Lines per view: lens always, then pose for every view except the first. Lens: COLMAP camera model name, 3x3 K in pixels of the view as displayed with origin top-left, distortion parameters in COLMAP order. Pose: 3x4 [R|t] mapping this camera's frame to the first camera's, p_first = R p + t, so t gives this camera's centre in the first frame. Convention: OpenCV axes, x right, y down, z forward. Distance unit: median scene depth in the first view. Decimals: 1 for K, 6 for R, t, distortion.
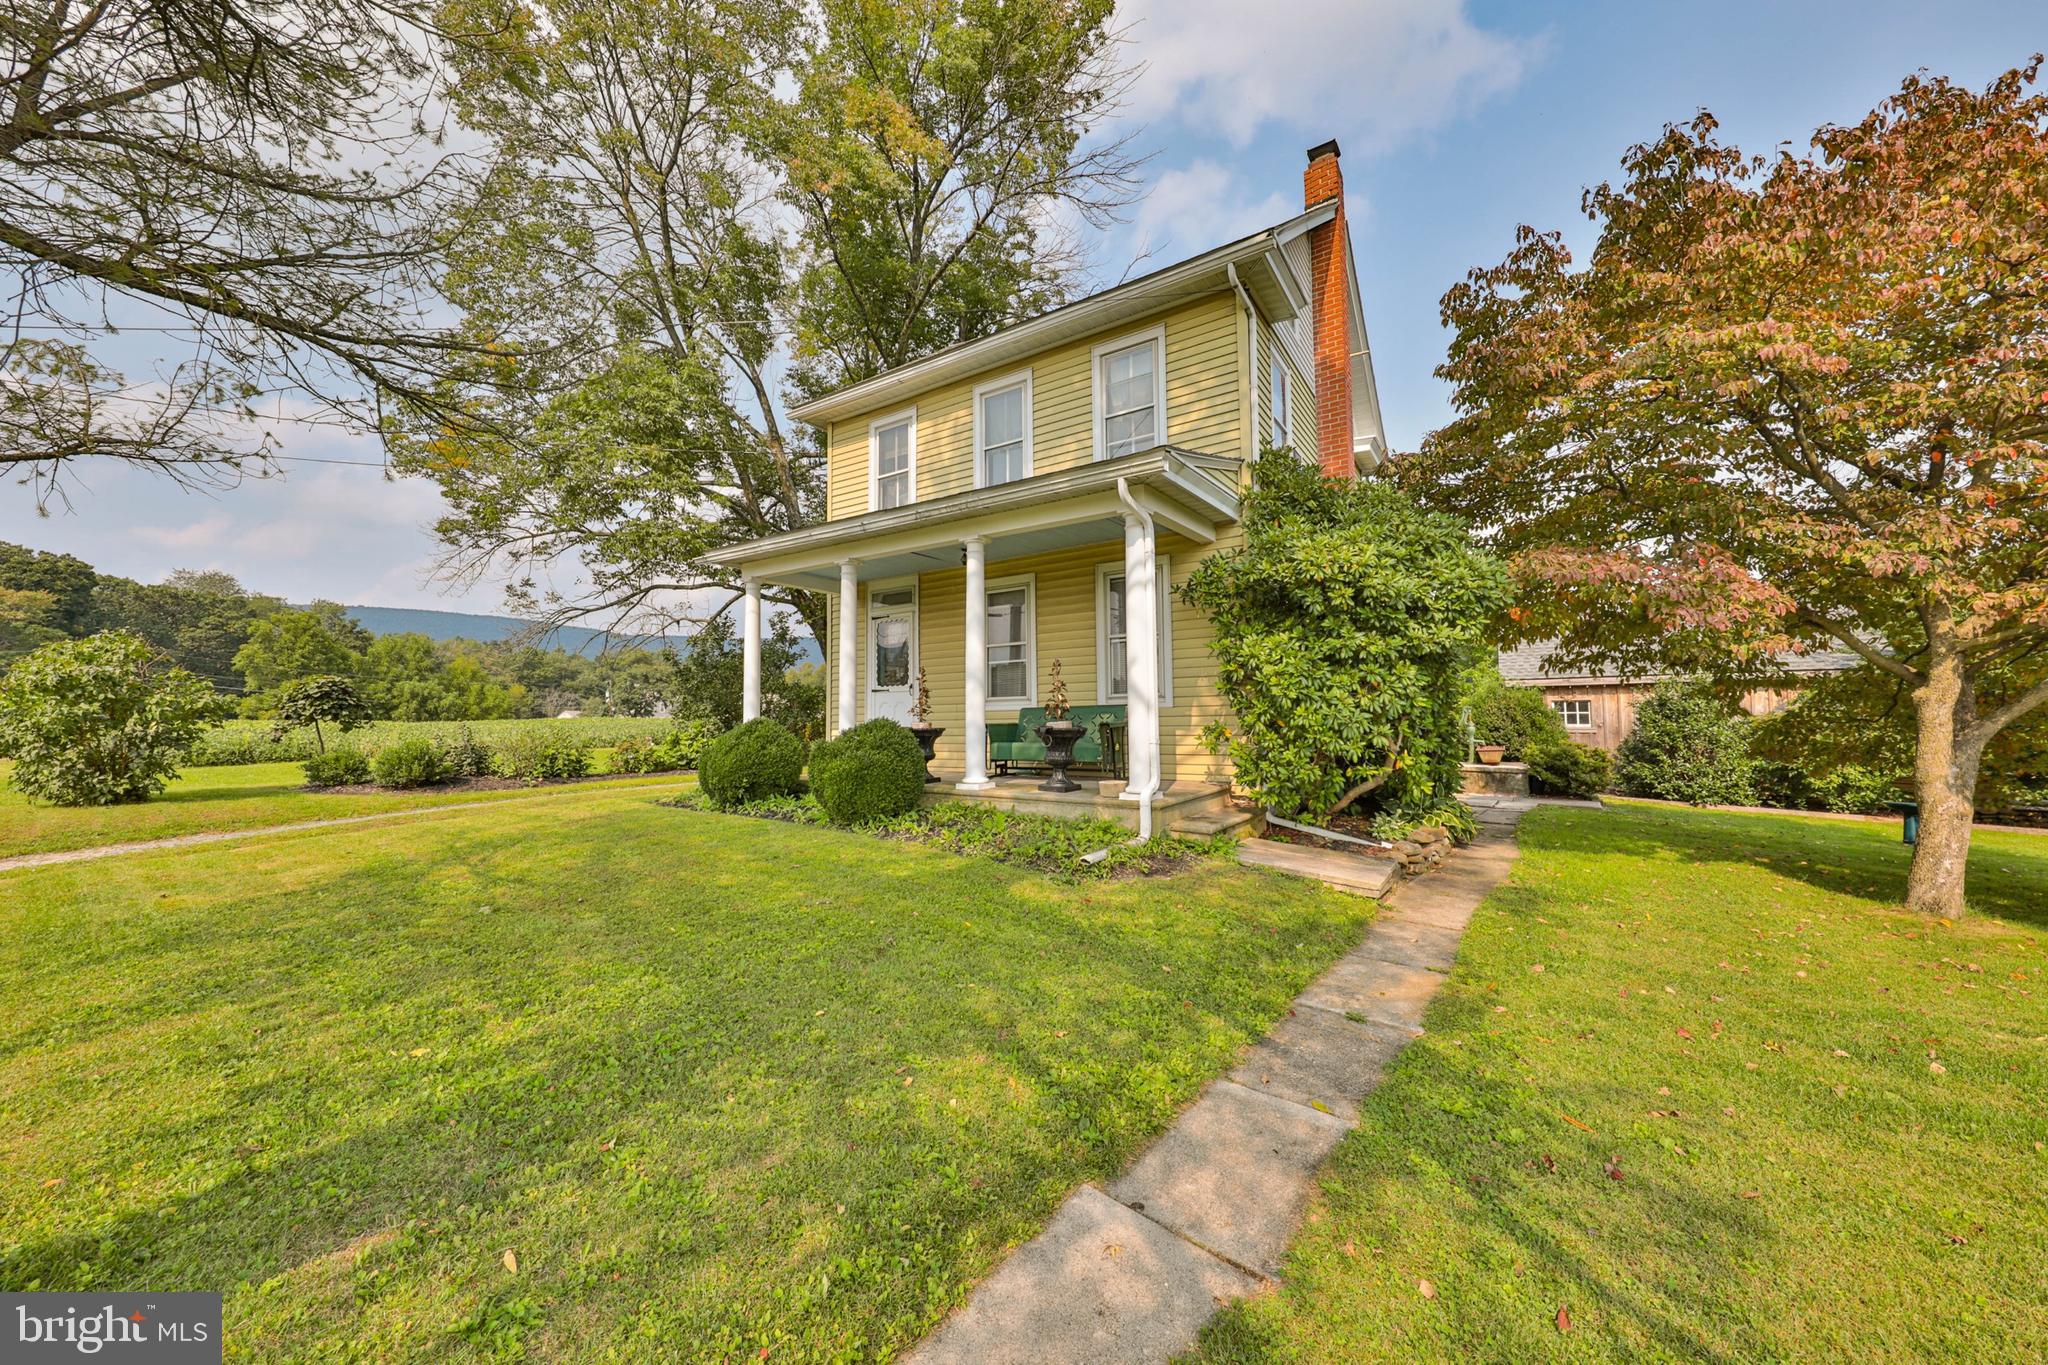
lens RADIAL K [[716.0, 0, 1039.6], [0, 716.0, 676.6], [0, 0, 1]] dist [0.000912, 0.000198]
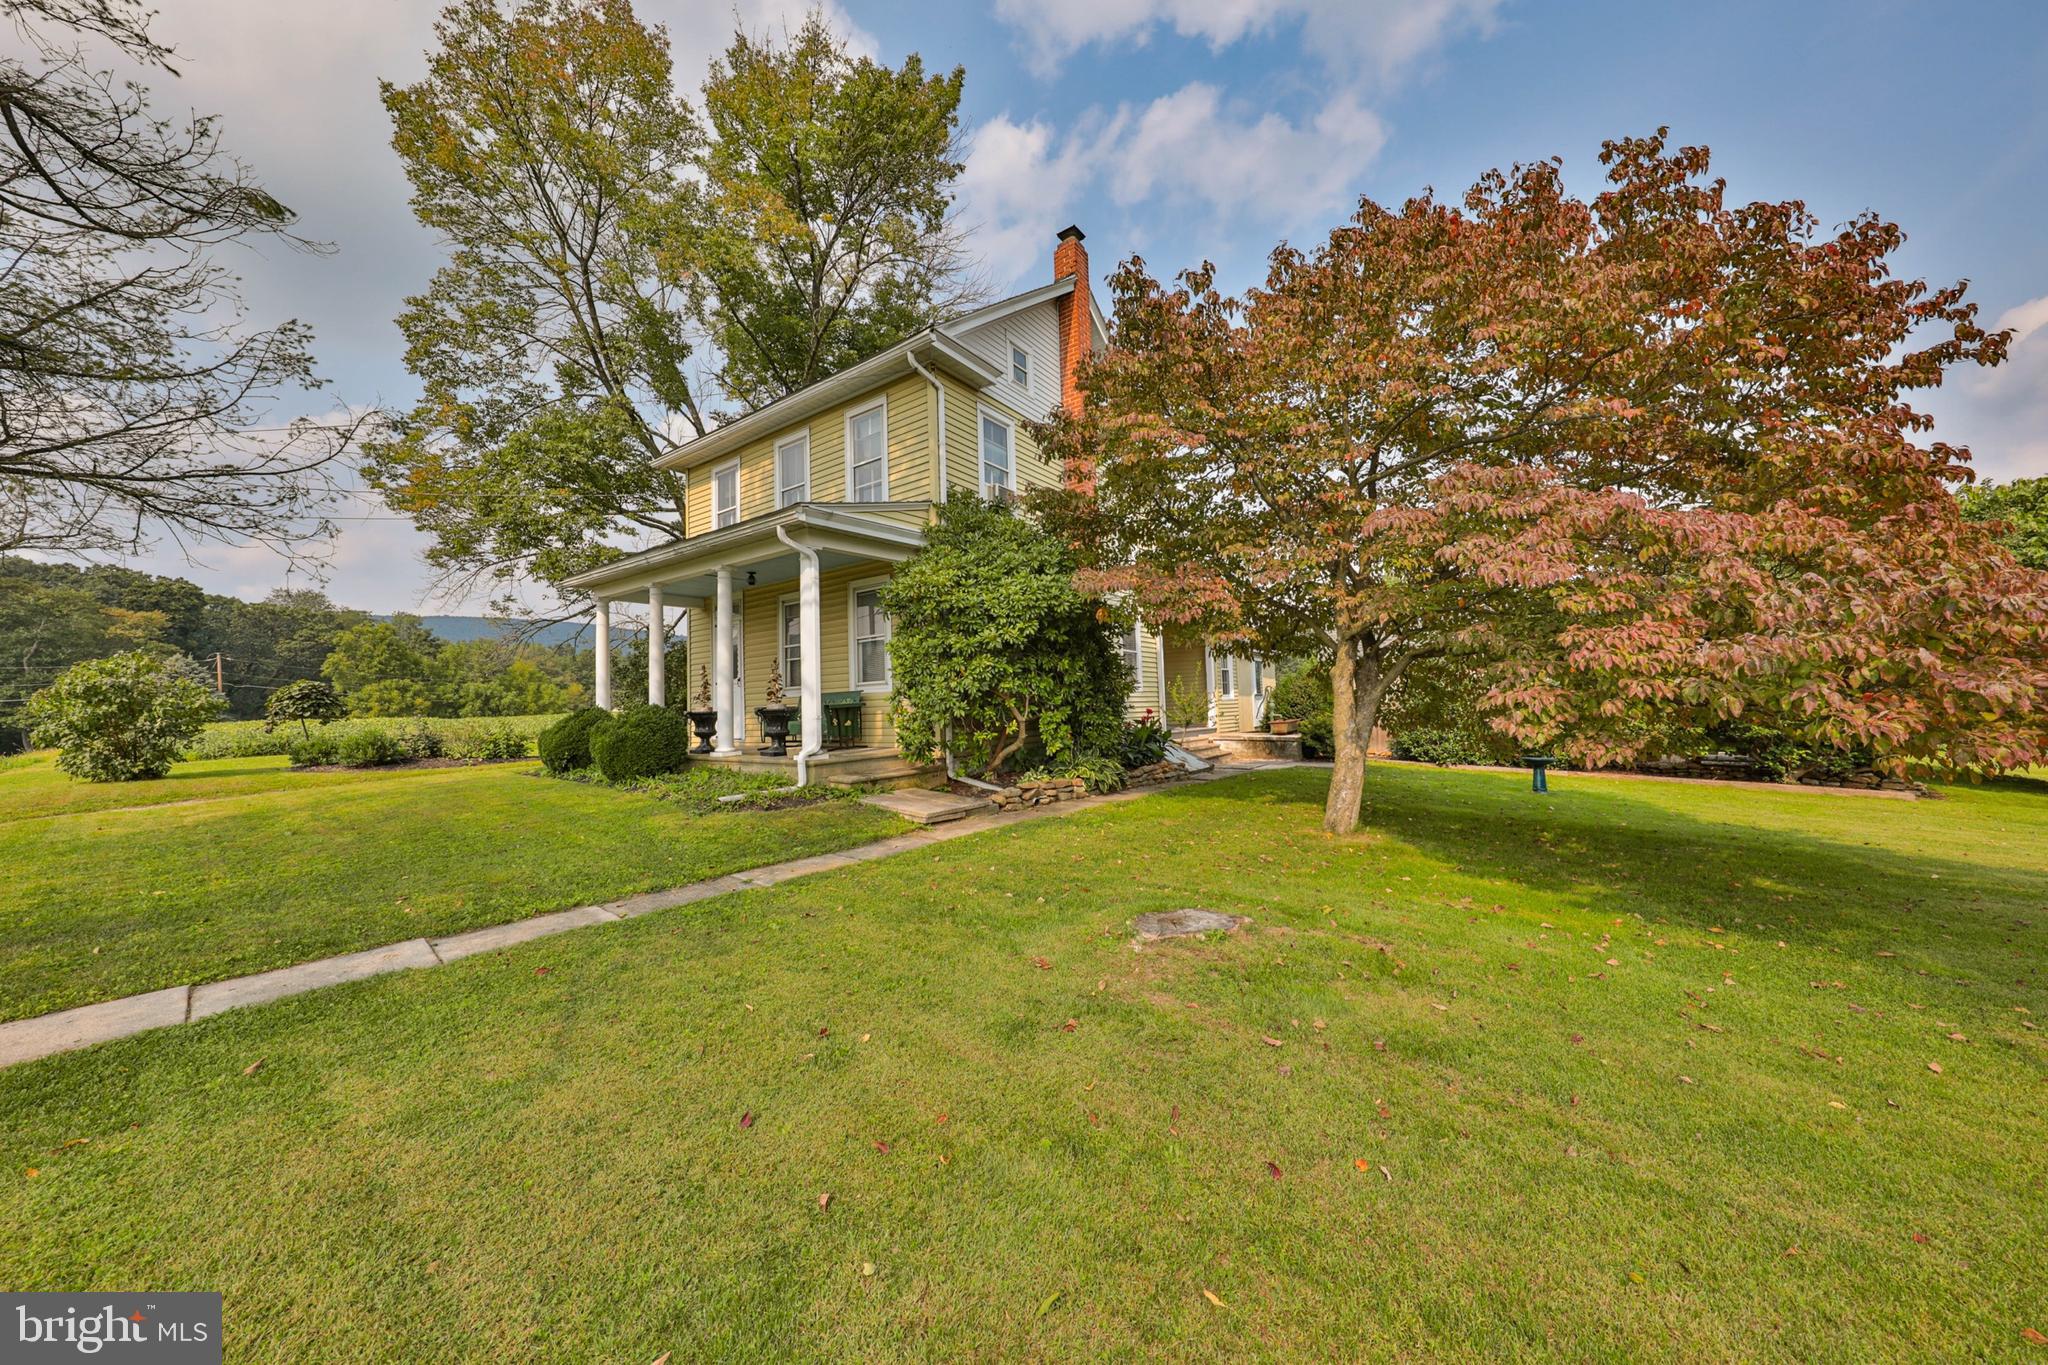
lens RADIAL K [[688.6, 0, 1081.9], [0, 688.6, 675.8], [0, 0, 1]] dist [0.002024, -0.000376]
pose [[0.999091, -0.021552, -0.036772, 0.428965], [0.022119, 0.999641, 0.015089, 0.001853], [0.036433, -0.015889, 0.999210, -0.177431]]
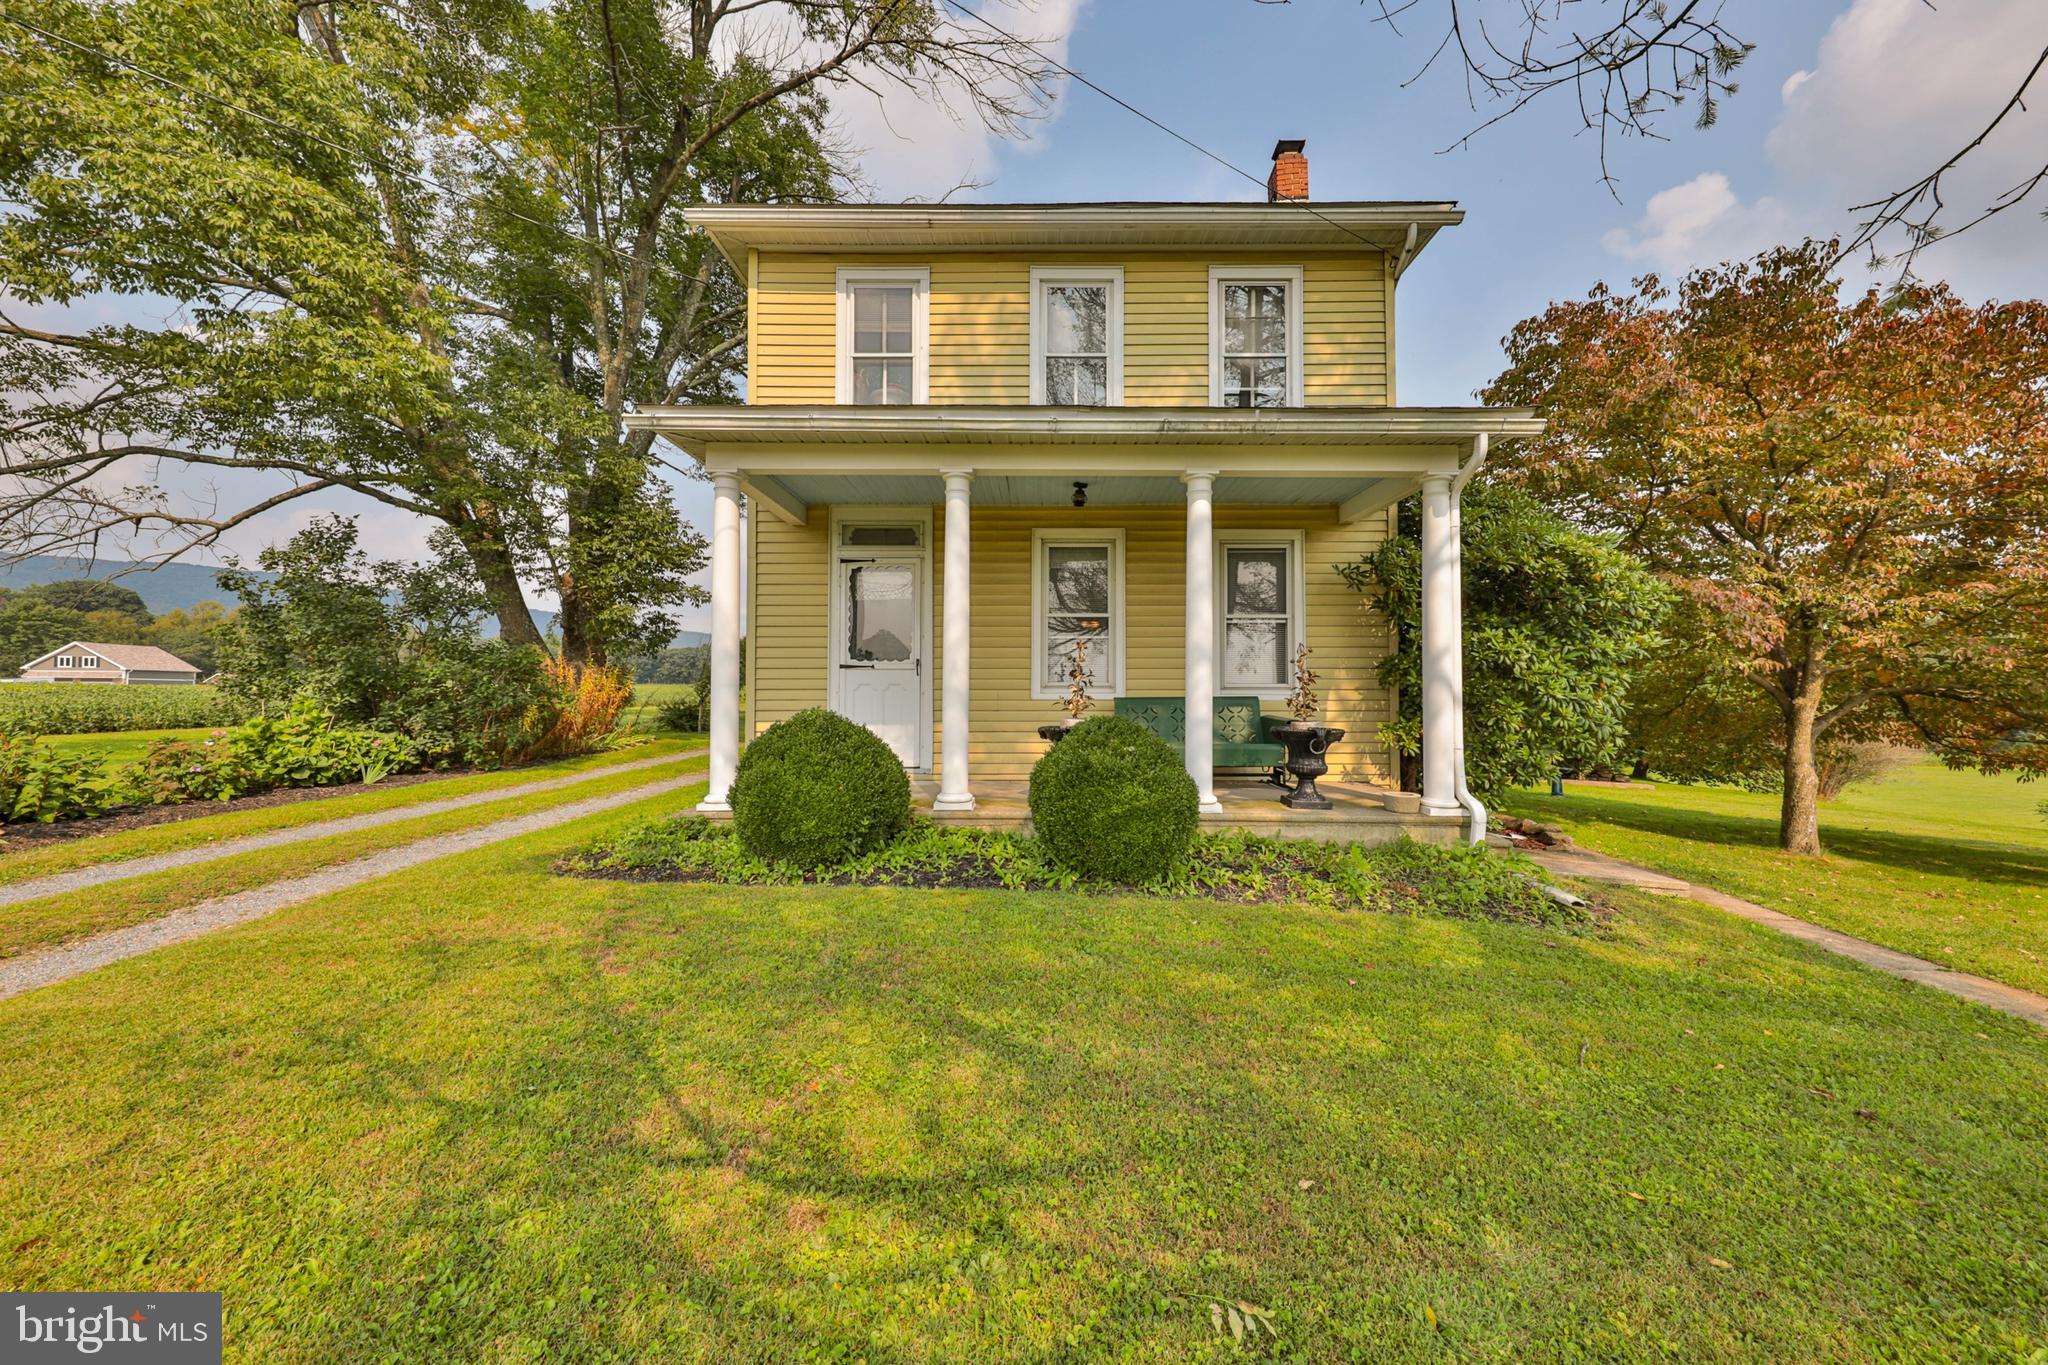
lens RADIAL K [[688.6, 0, 1023.5], [0, 688.6, 680.7], [0, 0, 1]] dist [0.002024, -0.000376]
pose [[0.846392, 0.024057, 0.532018, -0.412479], [-0.045551, 0.998589, 0.027313, 0.007279], [-0.530610, -0.047351, 0.846293, 0.326480]]
